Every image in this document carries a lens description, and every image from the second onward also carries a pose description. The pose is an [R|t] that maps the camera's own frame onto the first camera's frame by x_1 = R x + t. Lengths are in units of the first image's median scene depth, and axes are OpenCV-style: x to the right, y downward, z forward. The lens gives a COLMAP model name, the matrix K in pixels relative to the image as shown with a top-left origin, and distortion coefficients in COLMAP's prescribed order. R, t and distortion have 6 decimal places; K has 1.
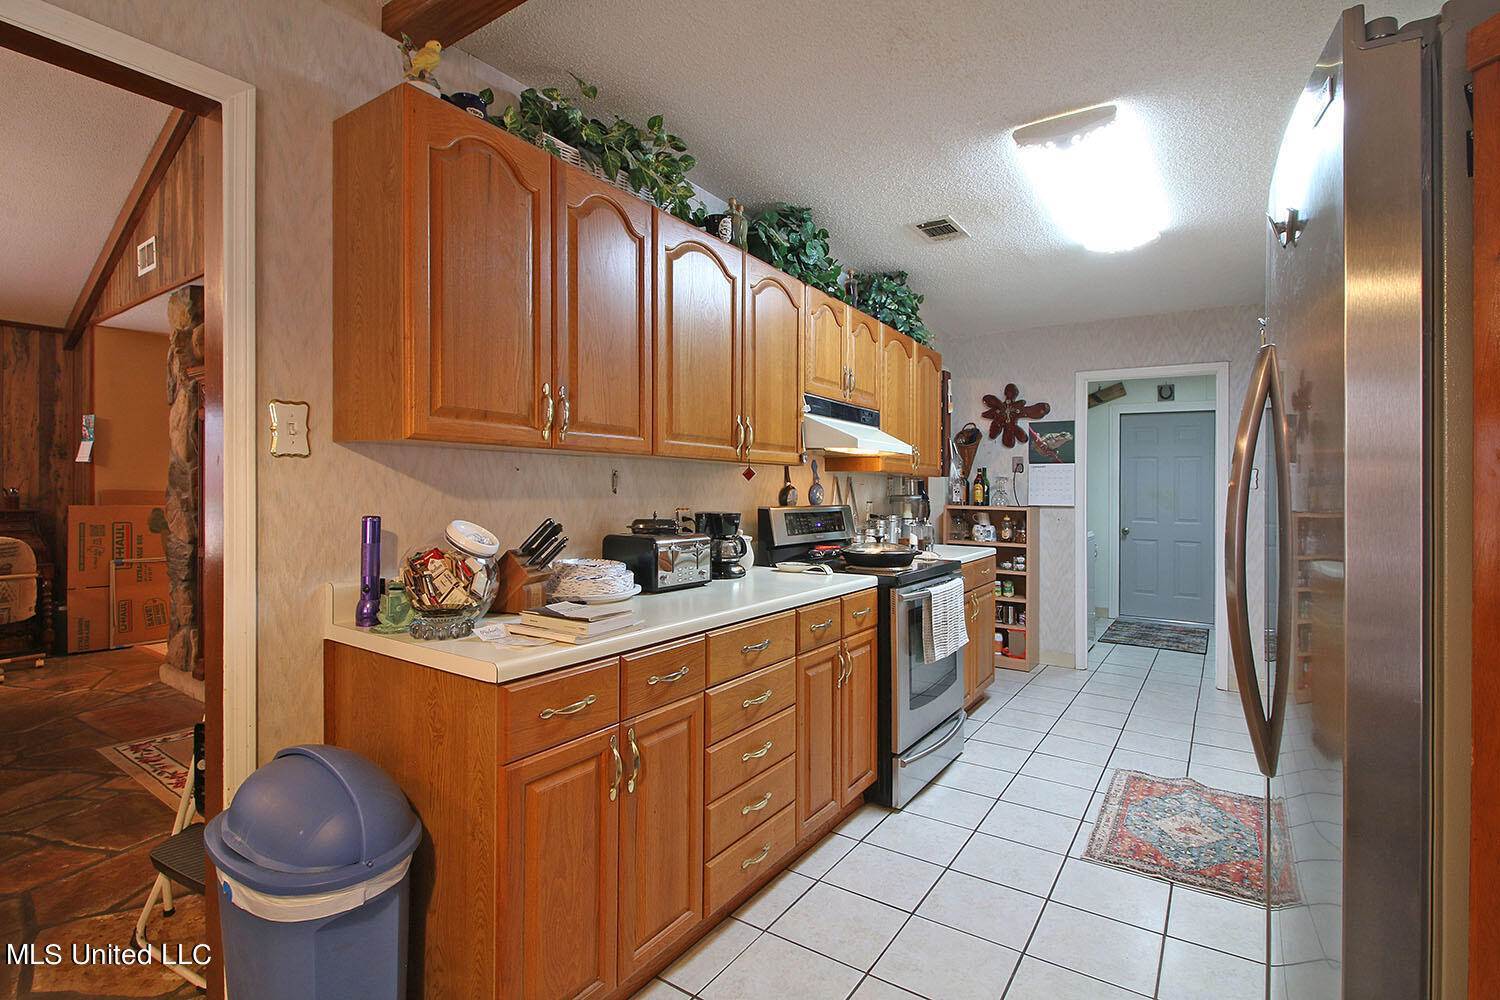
lens RADIAL K [[744.1, 0, 748.4], [0, 744.1, 470.5], [0, 0, 1]] dist [0.003952, -0.018026]
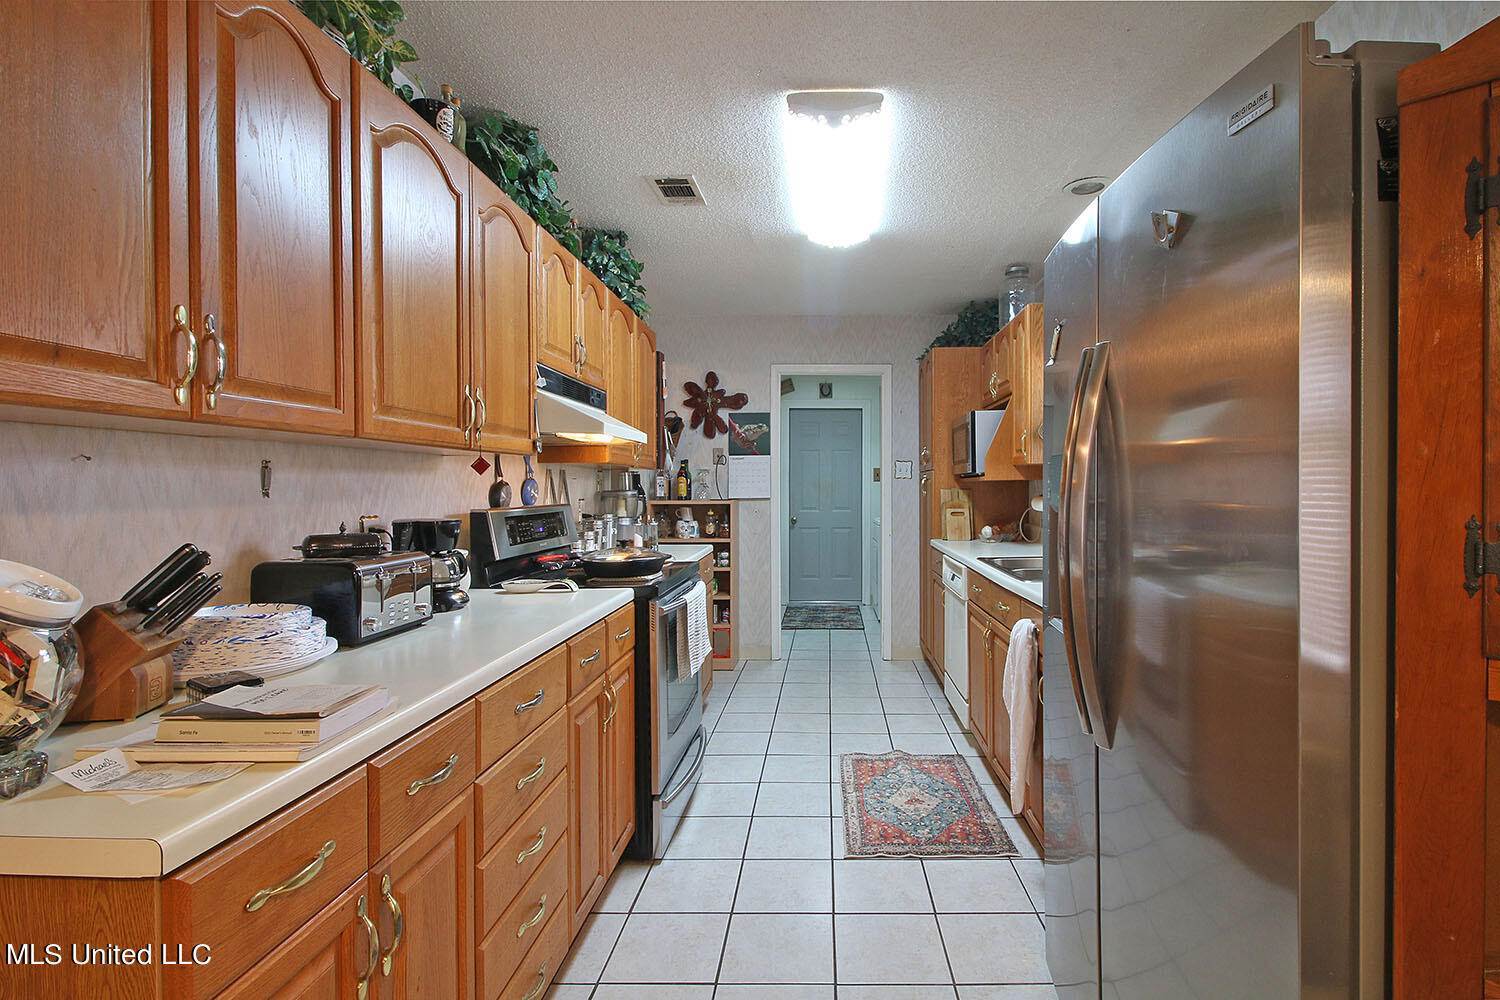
lens RADIAL K [[744.1, 0, 748.4], [0, 744.1, 470.5], [0, 0, 1]] dist [0.003952, -0.018026]
pose [[0.831604, -0.003747, 0.555356, -0.180408], [-0.001665, 0.999956, 0.009240, 0.001895], [-0.555366, -0.008608, 0.831561, 0.231832]]
